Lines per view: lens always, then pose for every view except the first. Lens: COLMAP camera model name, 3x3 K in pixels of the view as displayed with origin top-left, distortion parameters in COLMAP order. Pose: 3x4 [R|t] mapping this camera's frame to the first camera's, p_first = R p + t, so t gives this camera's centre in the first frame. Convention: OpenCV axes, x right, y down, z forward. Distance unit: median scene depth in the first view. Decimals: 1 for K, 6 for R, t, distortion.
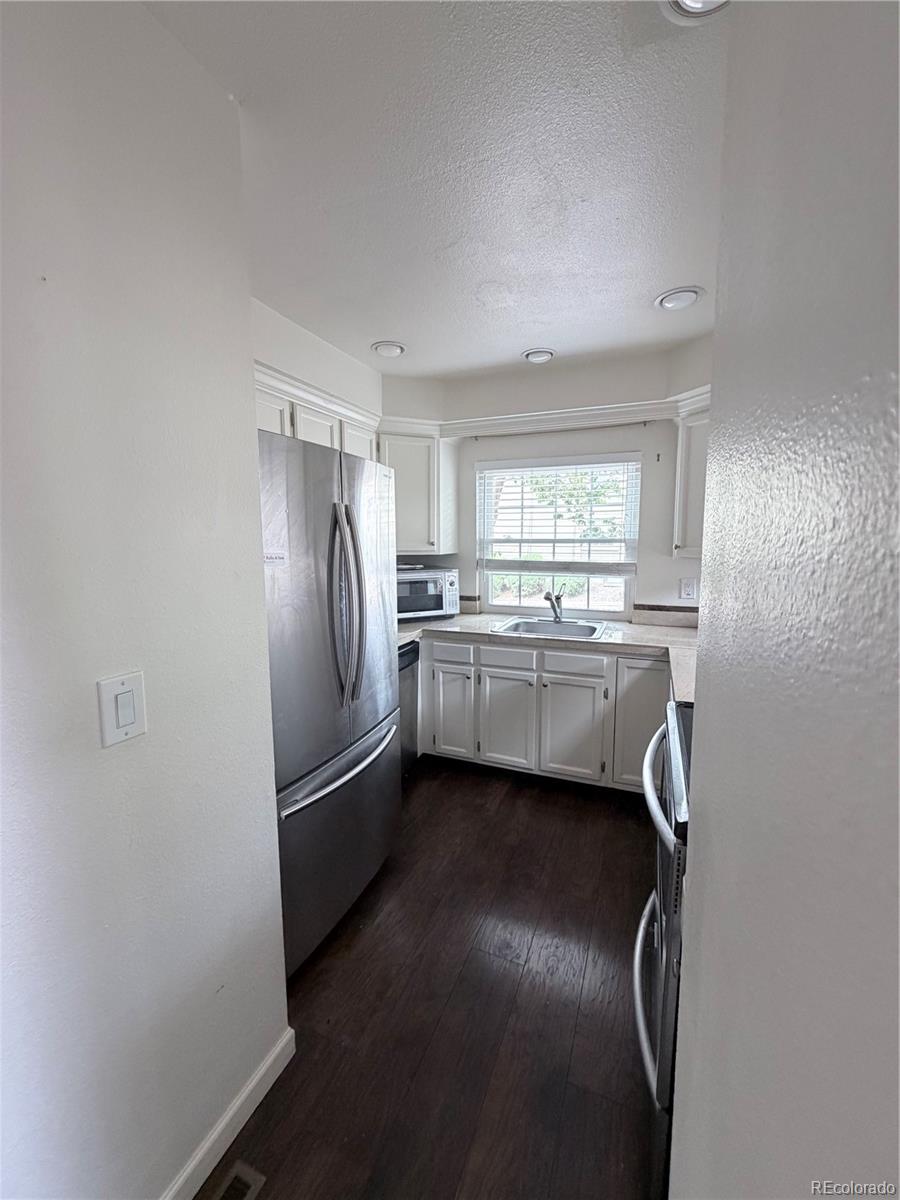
lens RADIAL K [[476.0, 0, 449.0], [0, 476.0, 596.6], [0, 0, 1]] dist [0.000902, -0.000803]
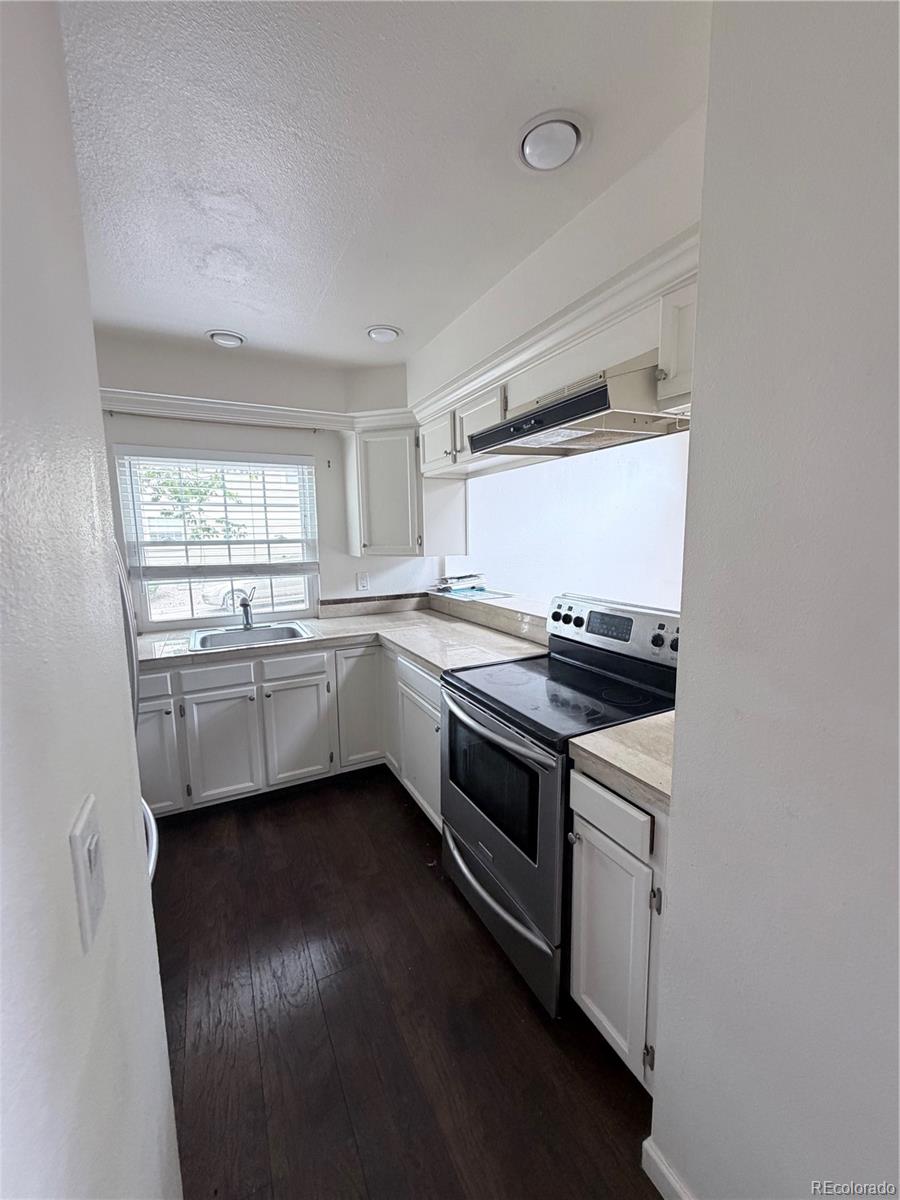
lens RADIAL K [[476.0, 0, 451.5], [0, 476.0, 597.5], [0, 0, 1]] dist [0.000902, -0.000803]
pose [[0.638960, -0.106104, 0.761887, -0.251656], [0.106225, 0.993123, 0.049221, -0.013166], [-0.761870, 0.049482, 0.645837, 0.099958]]
